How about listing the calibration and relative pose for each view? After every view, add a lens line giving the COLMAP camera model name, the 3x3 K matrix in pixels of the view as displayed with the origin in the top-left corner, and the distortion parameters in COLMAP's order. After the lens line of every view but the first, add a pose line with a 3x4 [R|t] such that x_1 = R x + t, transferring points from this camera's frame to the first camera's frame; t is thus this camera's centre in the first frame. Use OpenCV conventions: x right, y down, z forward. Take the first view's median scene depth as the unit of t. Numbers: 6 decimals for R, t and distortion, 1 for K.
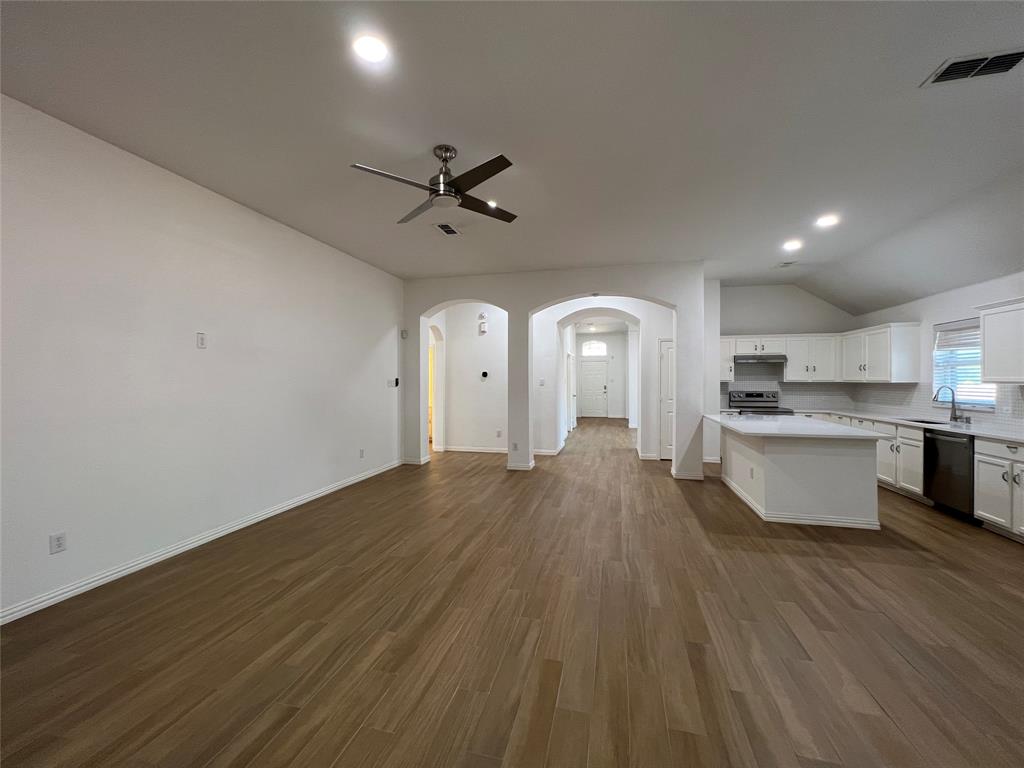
lens RADIAL K [[410.2, 0, 511.6], [0, 410.2, 378.8], [0, 0, 1]] dist [0.000273, -0.000145]
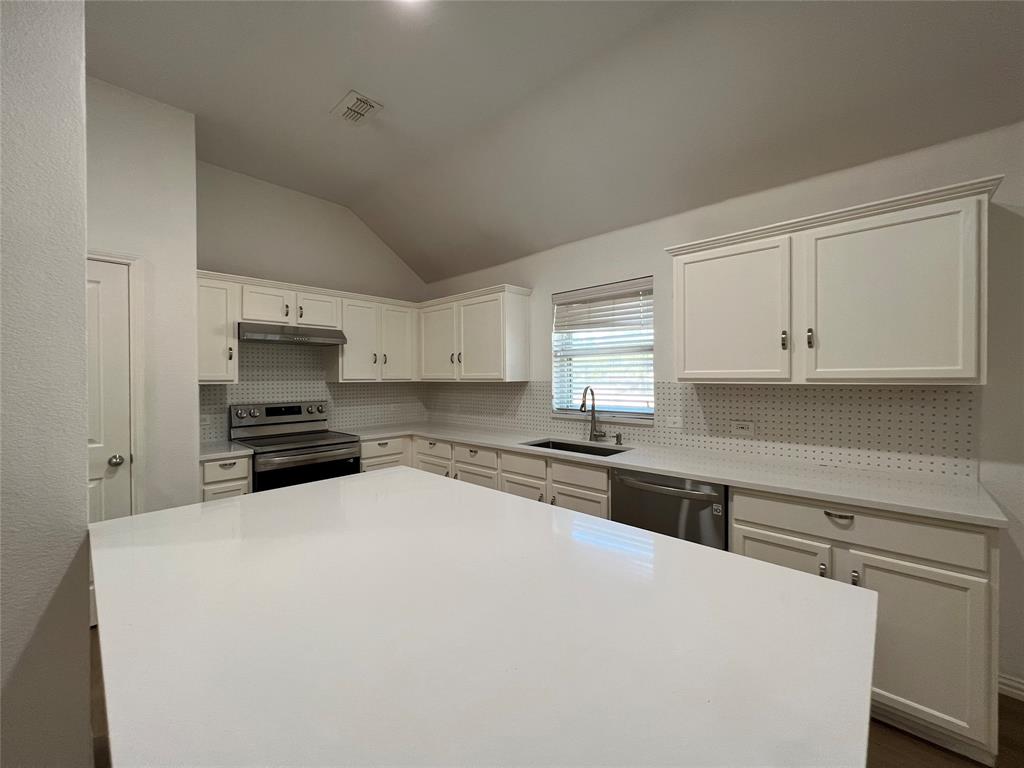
lens RADIAL K [[410.2, 0, 510.5], [0, 410.2, 380.2], [0, 0, 1]] dist [0.000273, -0.000145]
pose [[0.484960, -0.009478, 0.874485, 0.377921], [0.005829, 0.999954, 0.007605, 0.002279], [-0.874517, 0.001409, 0.484993, 0.671977]]
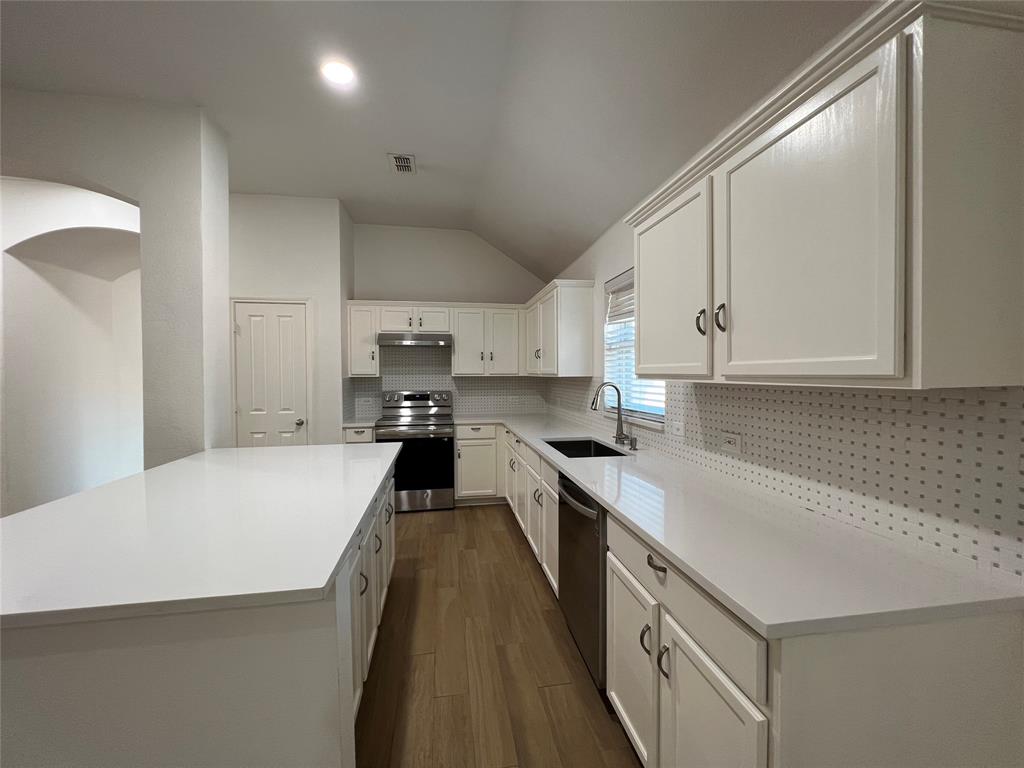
lens RADIAL K [[410.2, 0, 509.9], [0, 410.2, 378.8], [0, 0, 1]] dist [0.000273, -0.000145]
pose [[0.915266, -0.010759, 0.402707, 0.590429], [0.005183, 0.999875, 0.014934, 0.002752], [-0.402817, -0.011581, 0.915207, 0.448234]]
